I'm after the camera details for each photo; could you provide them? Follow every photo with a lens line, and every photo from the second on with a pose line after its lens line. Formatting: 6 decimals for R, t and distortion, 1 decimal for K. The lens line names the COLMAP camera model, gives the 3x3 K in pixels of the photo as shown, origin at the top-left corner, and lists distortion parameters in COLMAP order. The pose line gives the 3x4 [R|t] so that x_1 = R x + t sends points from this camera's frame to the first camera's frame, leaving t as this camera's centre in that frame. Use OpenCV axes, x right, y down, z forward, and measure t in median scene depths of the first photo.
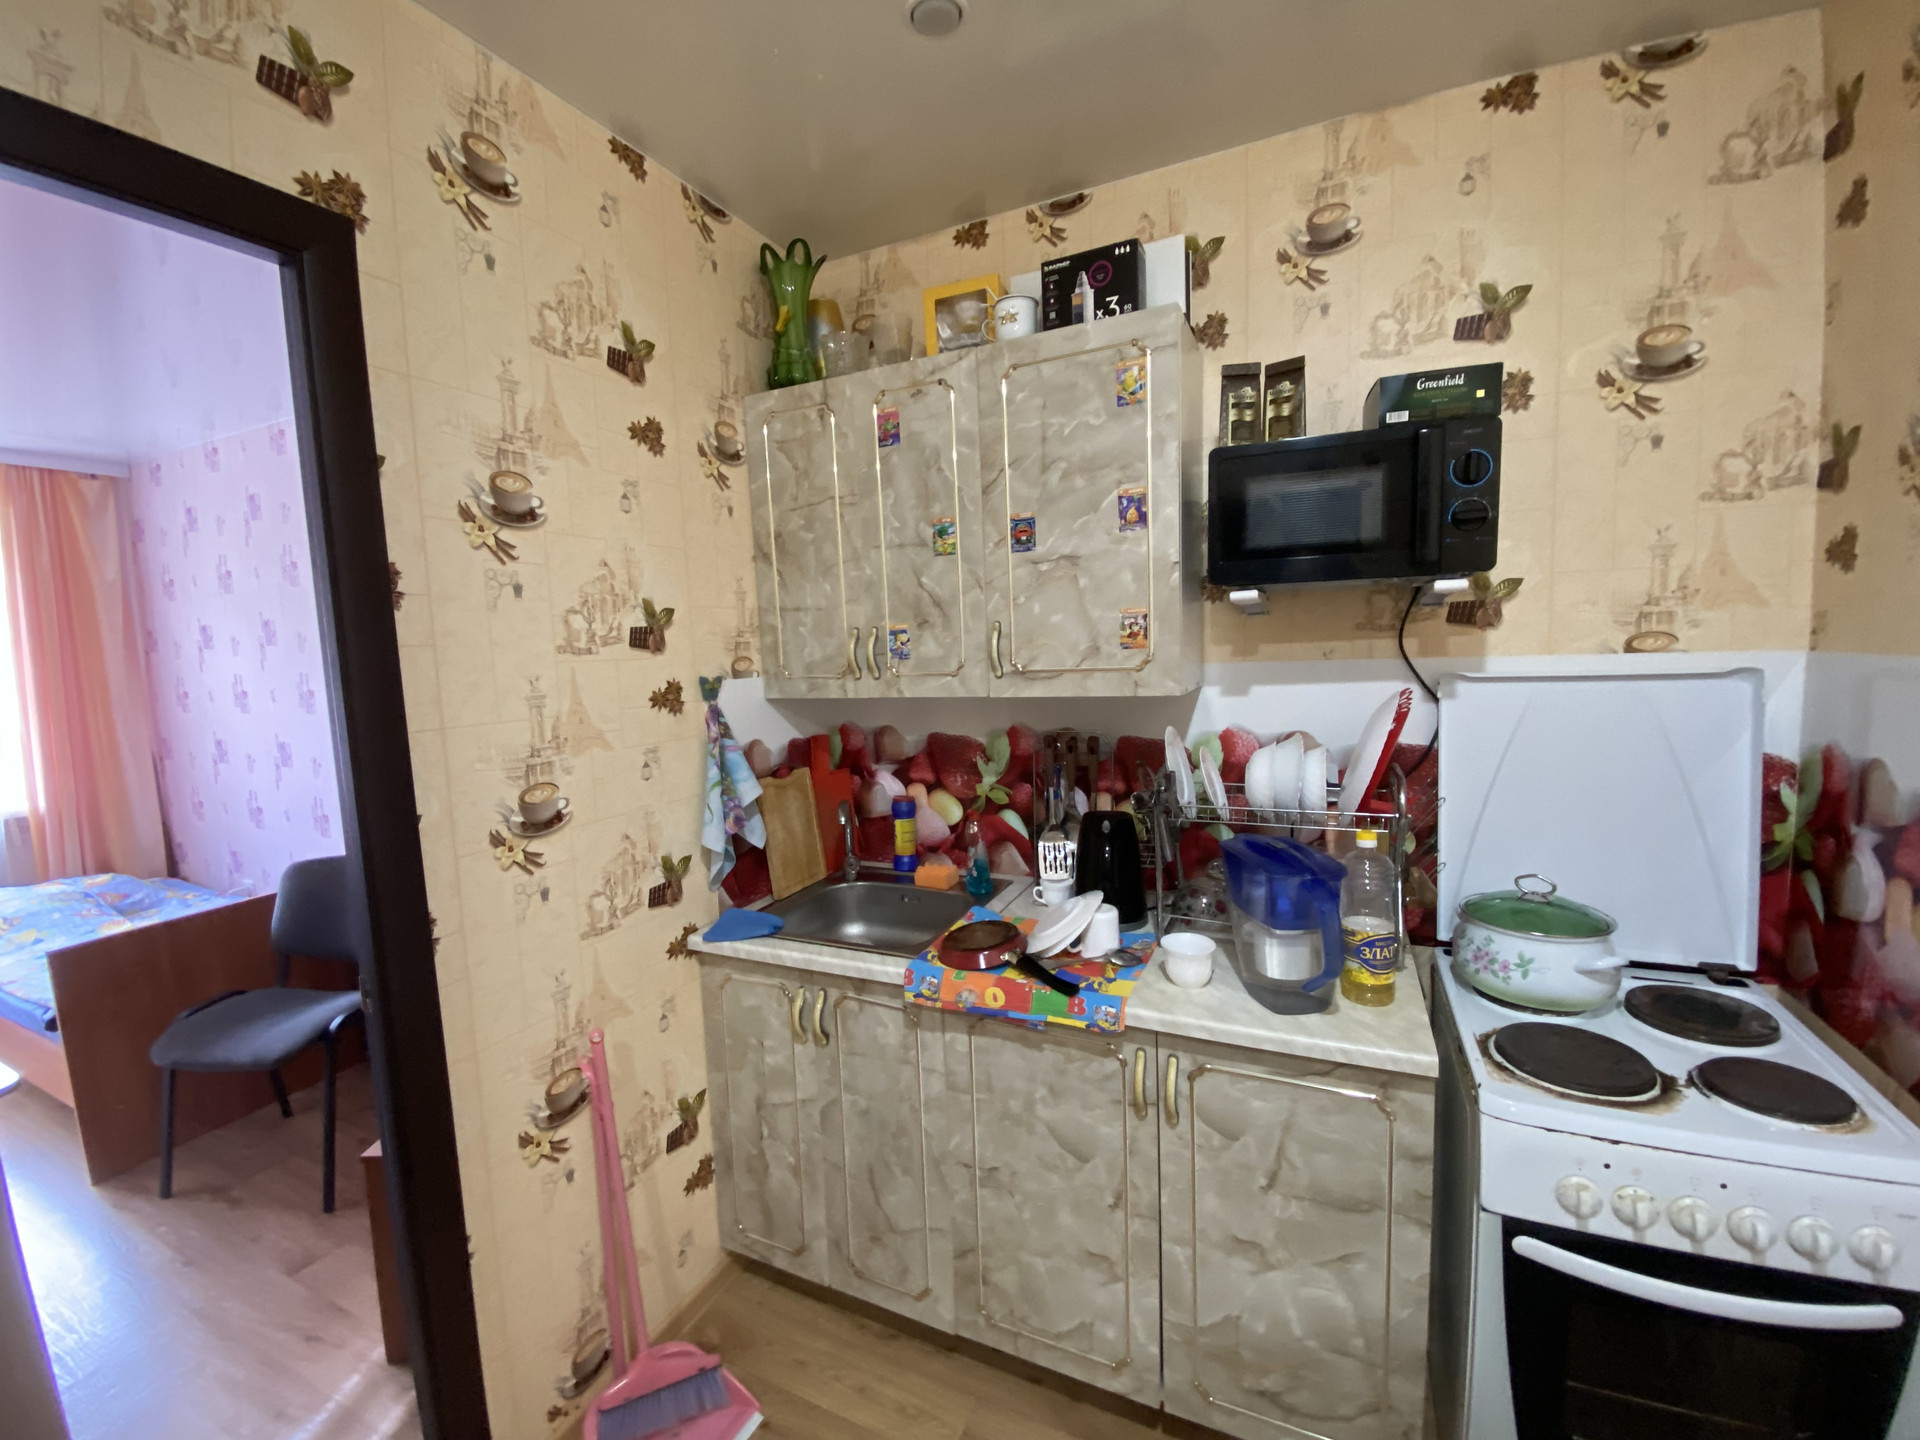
lens RADIAL K [[778.5, 0, 955.1], [0, 778.5, 717.3], [0, 0, 1]] dist [0.033658, -0.026328]
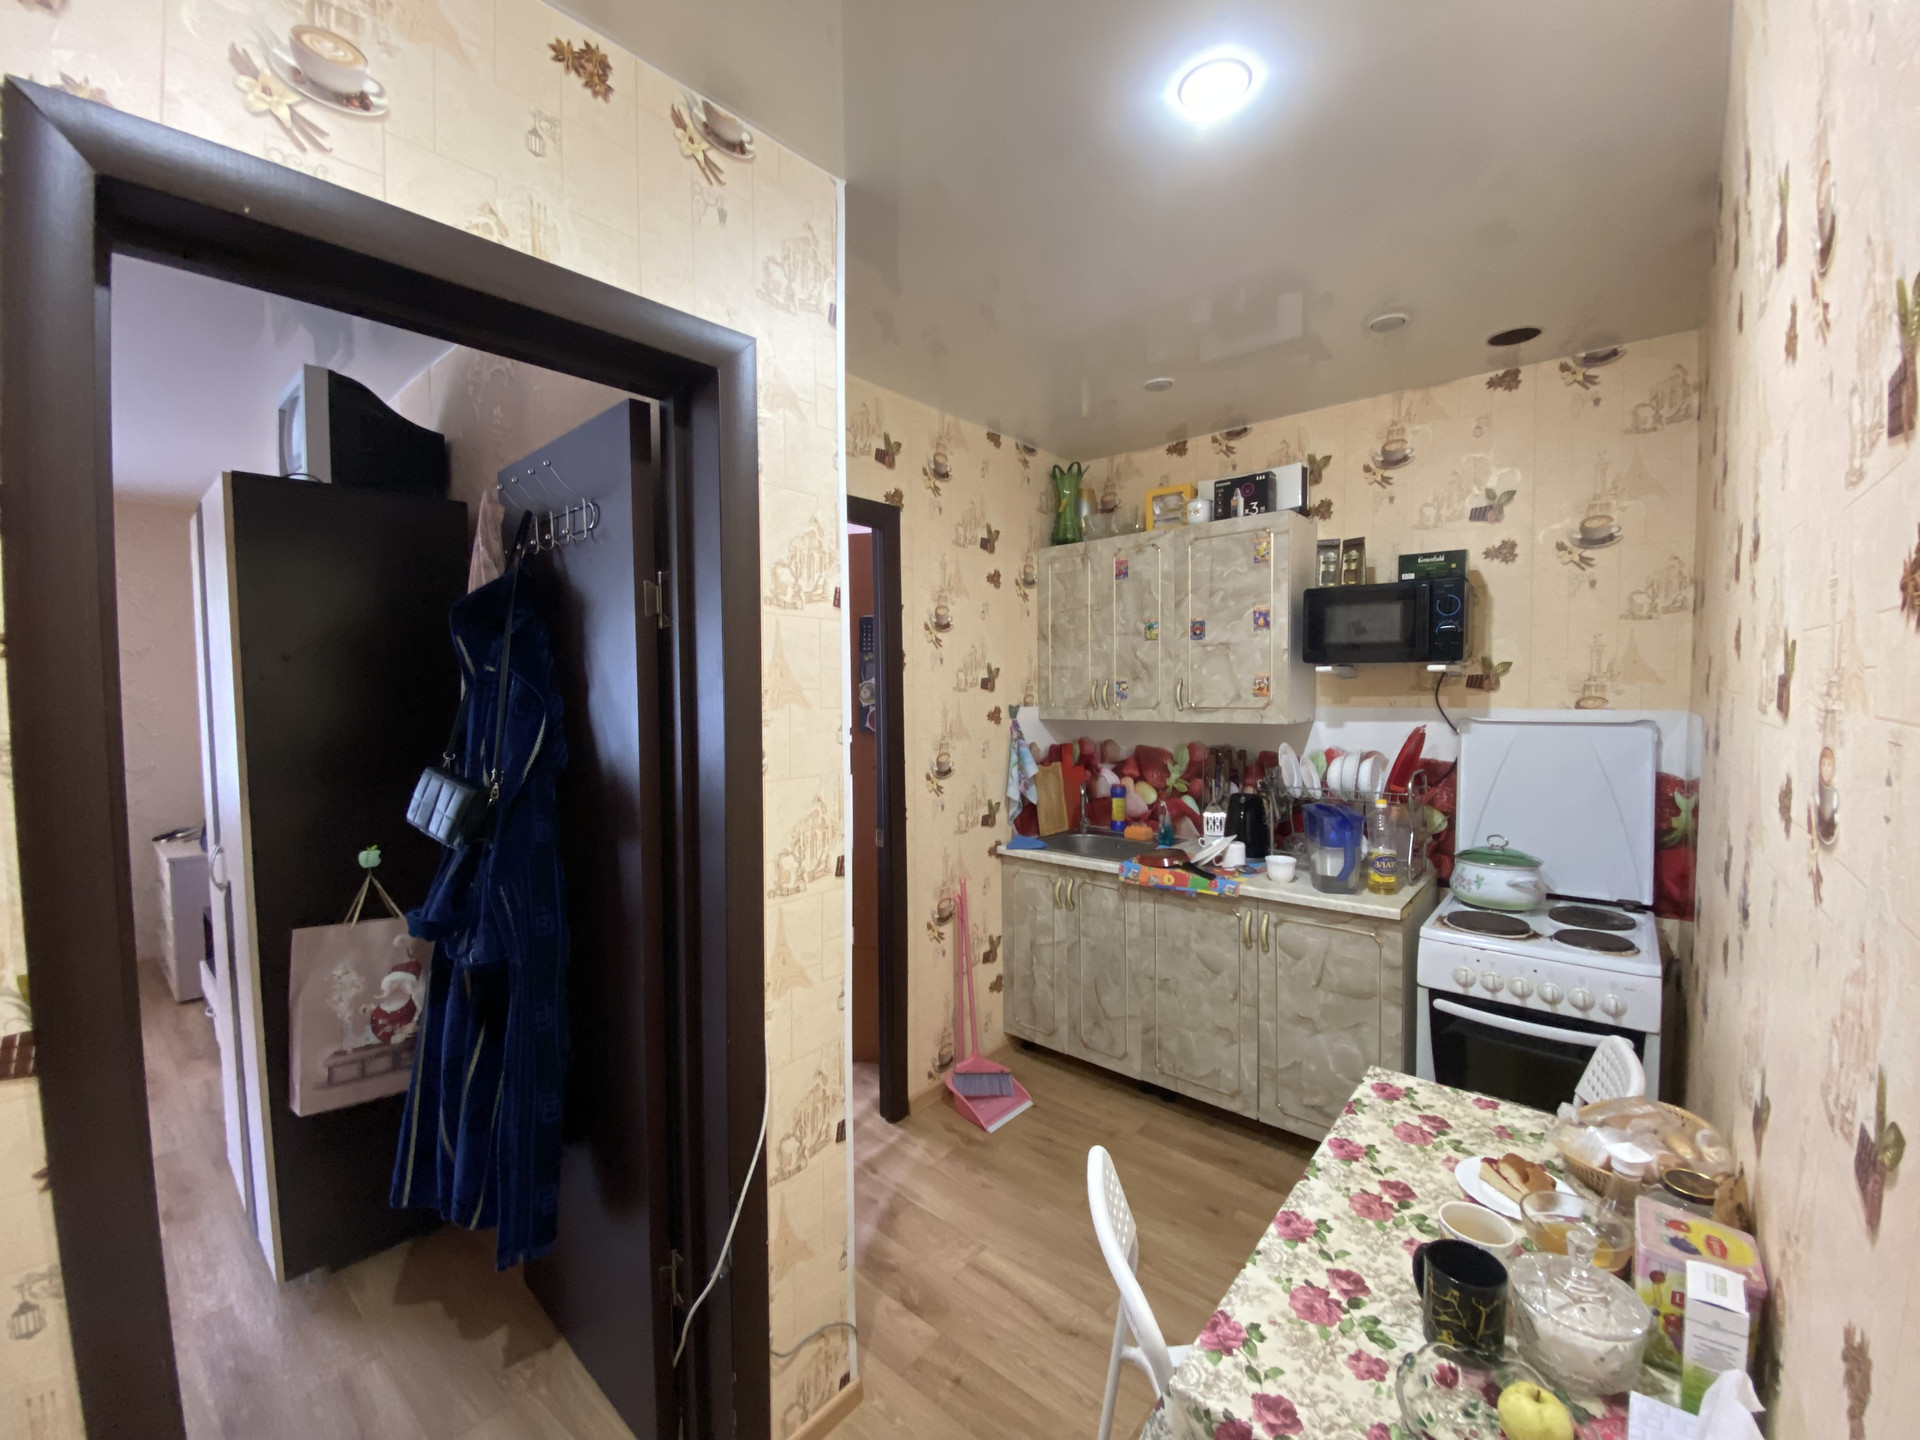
lens RADIAL K [[778.5, 0, 955.1], [0, 778.5, 717.3], [0, 0, 1]] dist [0.033658, -0.026328]
pose [[0.964920, 0.038402, -0.259722, 0.024662], [-0.051609, 0.997688, -0.044225, 0.072765], [0.257423, 0.056077, 0.964670, -0.884460]]
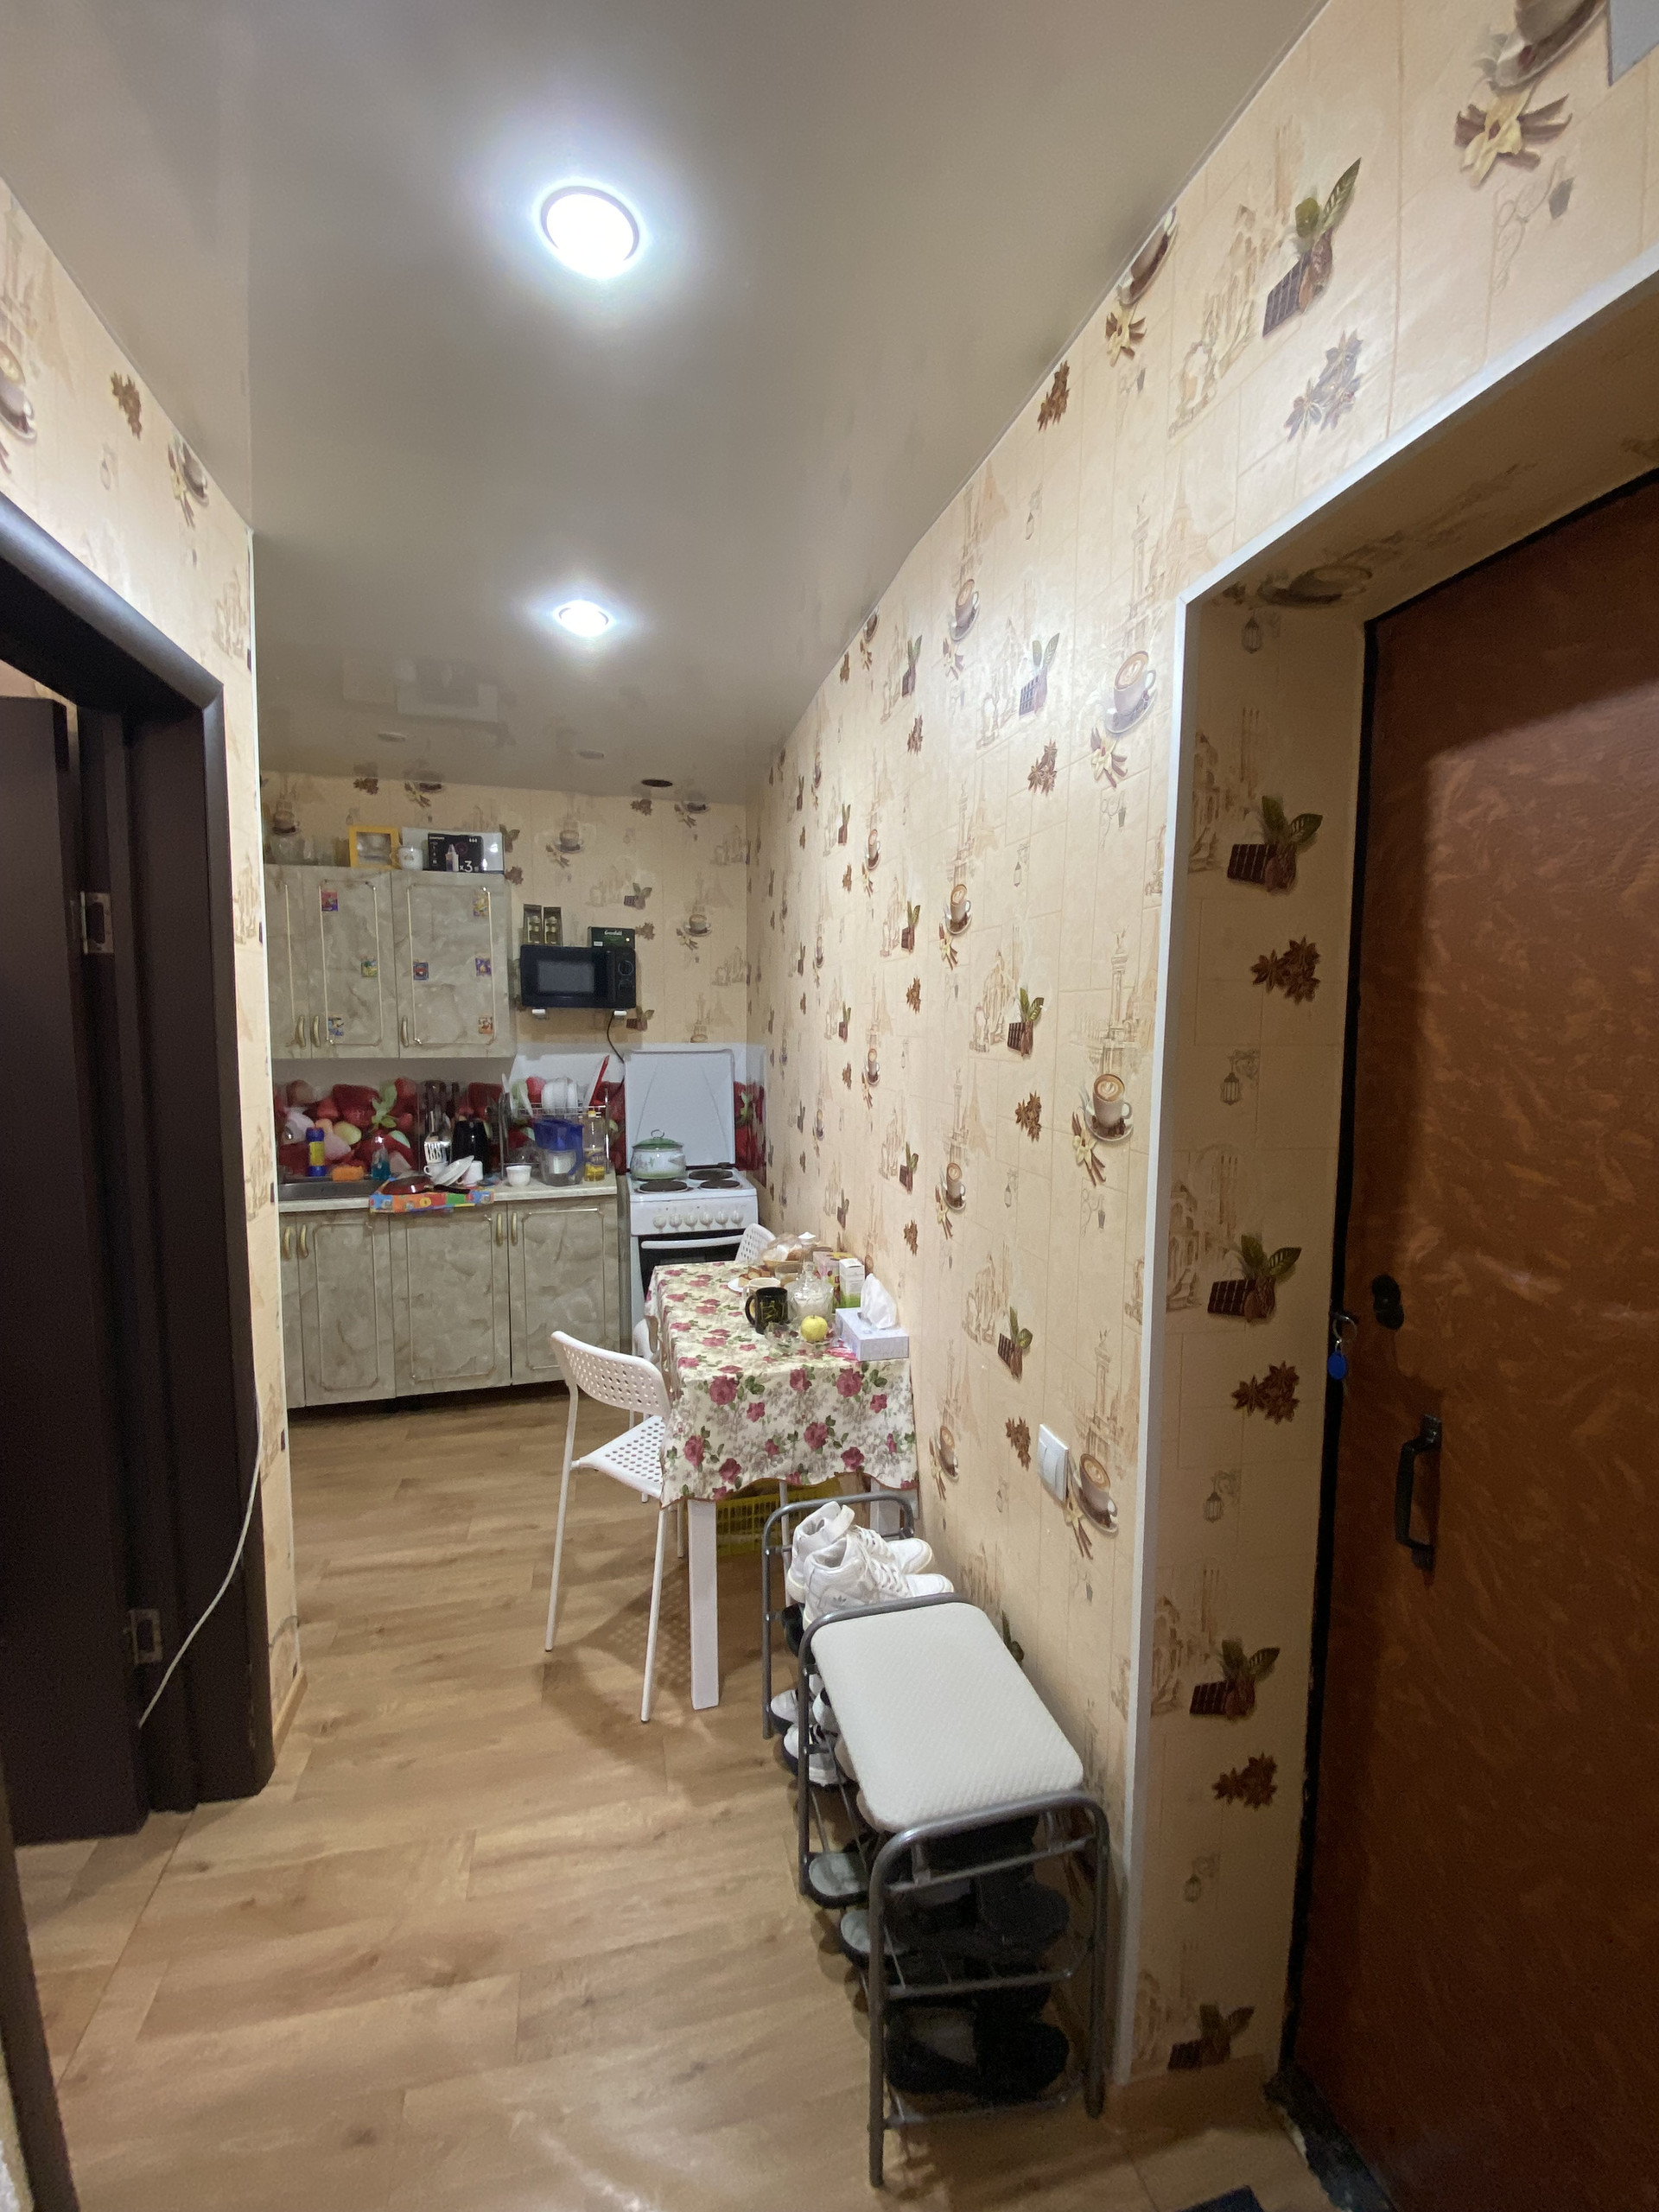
lens RADIAL K [[896.9, 0, 846.4], [0, 896.9, 1102.0], [0, 0, 1]] dist [0.033658, -0.026328]
pose [[0.755069, -0.016782, 0.655430, -0.605944], [0.032650, 0.999395, -0.012025, 0.148828], [-0.654832, 0.030479, 0.755160, -1.388740]]
